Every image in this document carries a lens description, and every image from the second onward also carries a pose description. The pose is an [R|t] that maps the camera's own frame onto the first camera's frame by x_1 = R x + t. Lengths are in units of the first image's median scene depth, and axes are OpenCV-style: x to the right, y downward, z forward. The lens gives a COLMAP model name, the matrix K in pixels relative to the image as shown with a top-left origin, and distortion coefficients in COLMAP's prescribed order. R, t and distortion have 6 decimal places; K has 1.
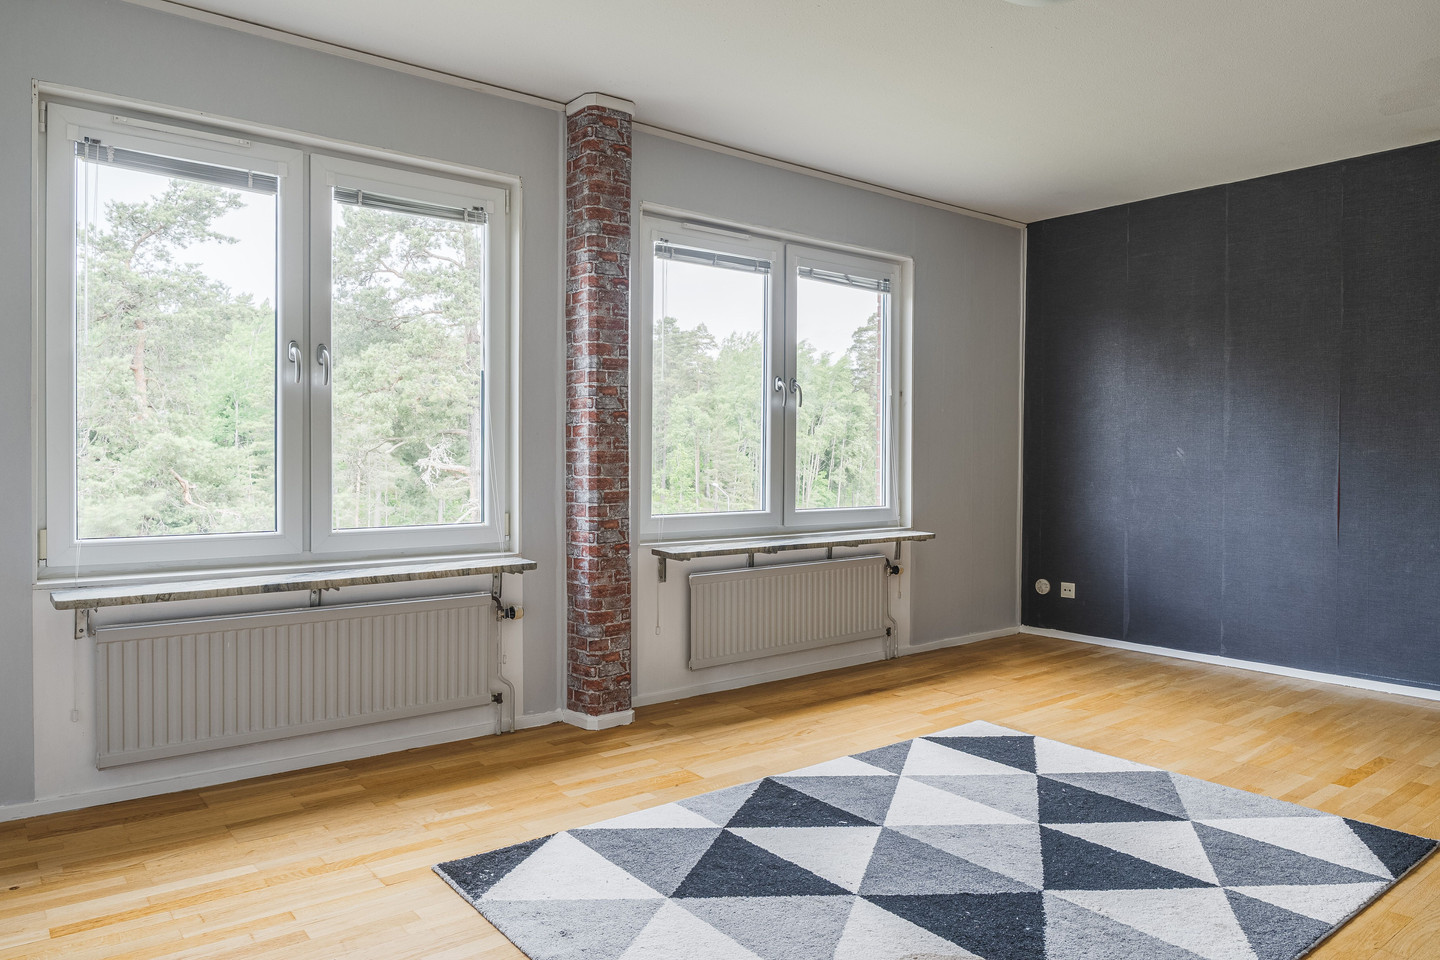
lens RADIAL K [[955.3, 0, 727.8], [0, 955.3, 480.1], [0, 0, 1]] dist [-0.004686, 0.010551]
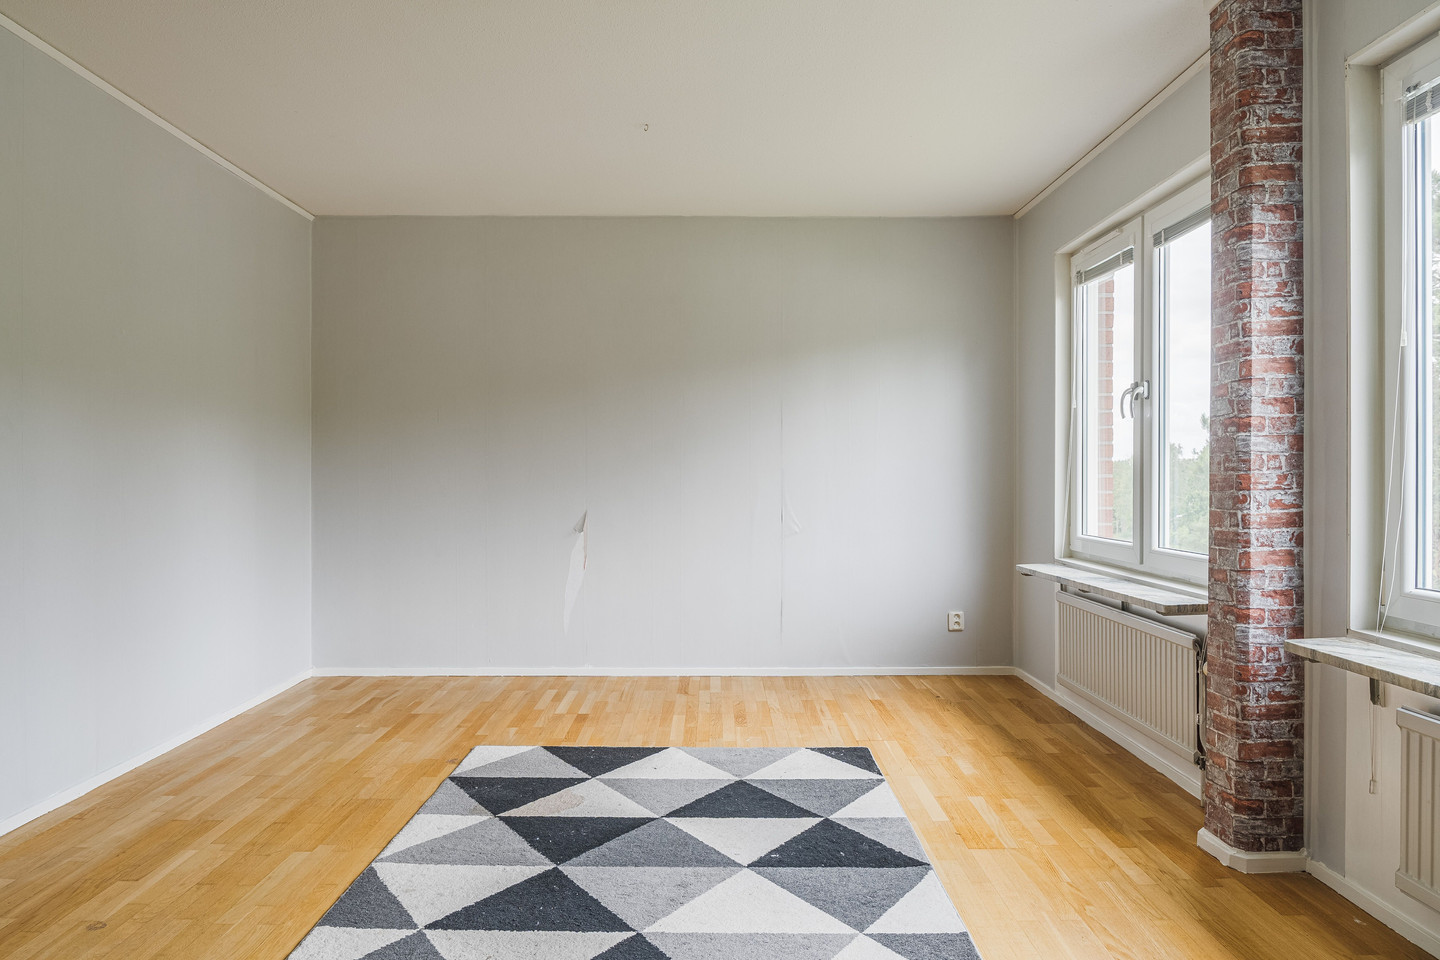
lens RADIAL K [[955.3, 0, 709.1], [0, 955.3, 480.6], [0, 0, 1]] dist [-0.004686, 0.010551]
pose [[-0.636467, -0.002491, -0.771300, 0.803779], [-0.019393, 0.999730, 0.012774, -0.032160], [0.771060, 0.023088, -0.636343, 1.365591]]
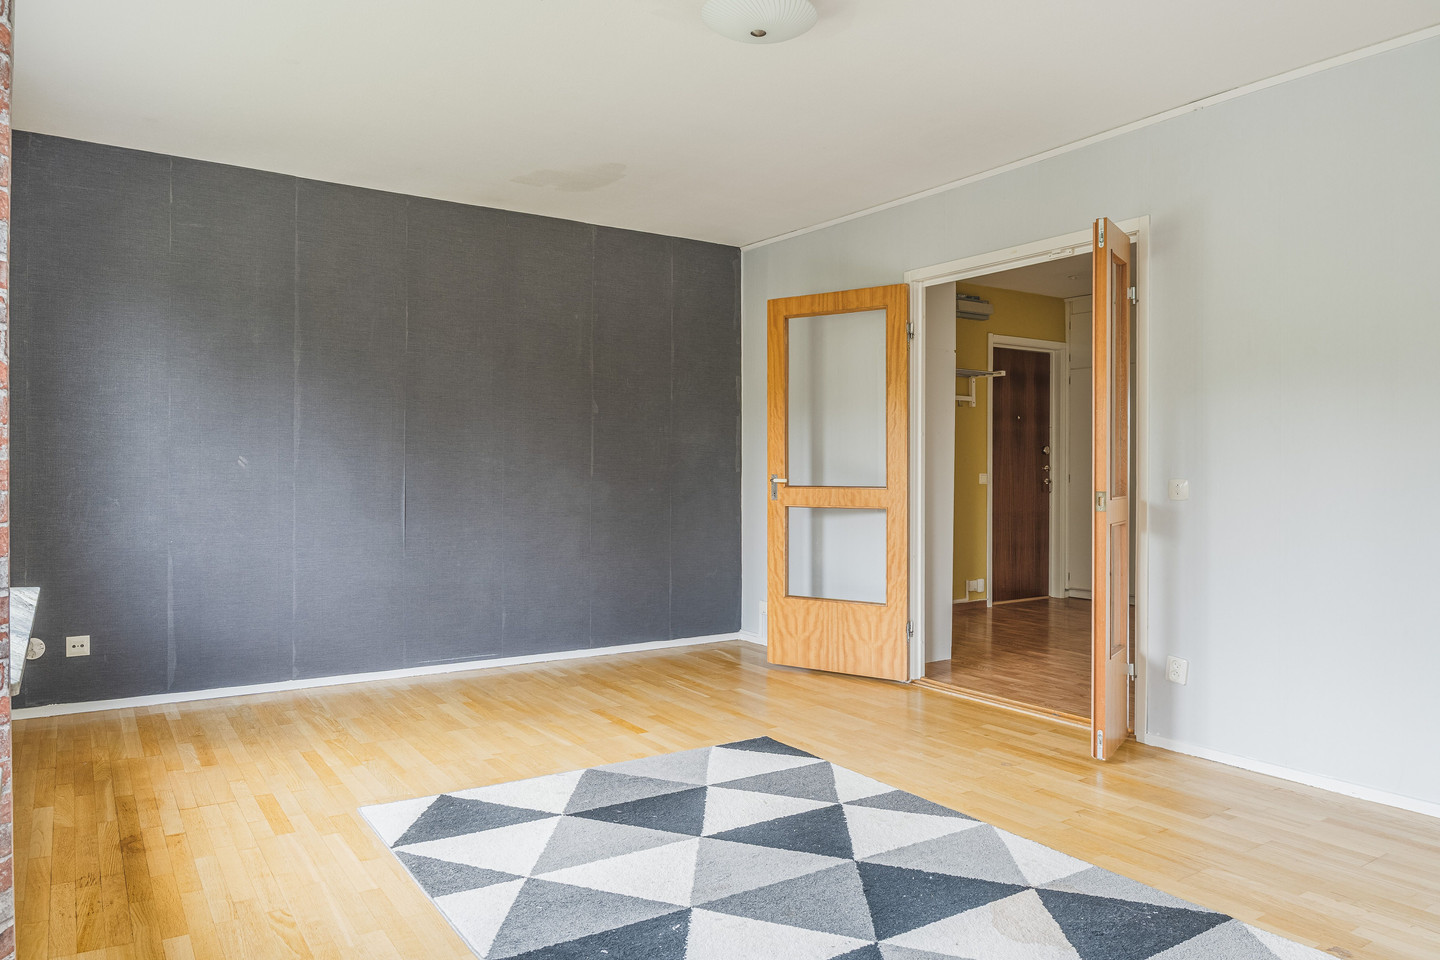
lens RADIAL K [[955.3, 0, 719.9], [0, 955.3, 474.9], [0, 0, 1]] dist [-0.004686, 0.010551]
pose [[0.095027, -0.003145, 0.995470, -0.581336], [0.017549, 0.999845, 0.001484, -0.016094], [-0.995320, 0.017328, 0.095067, 0.771636]]
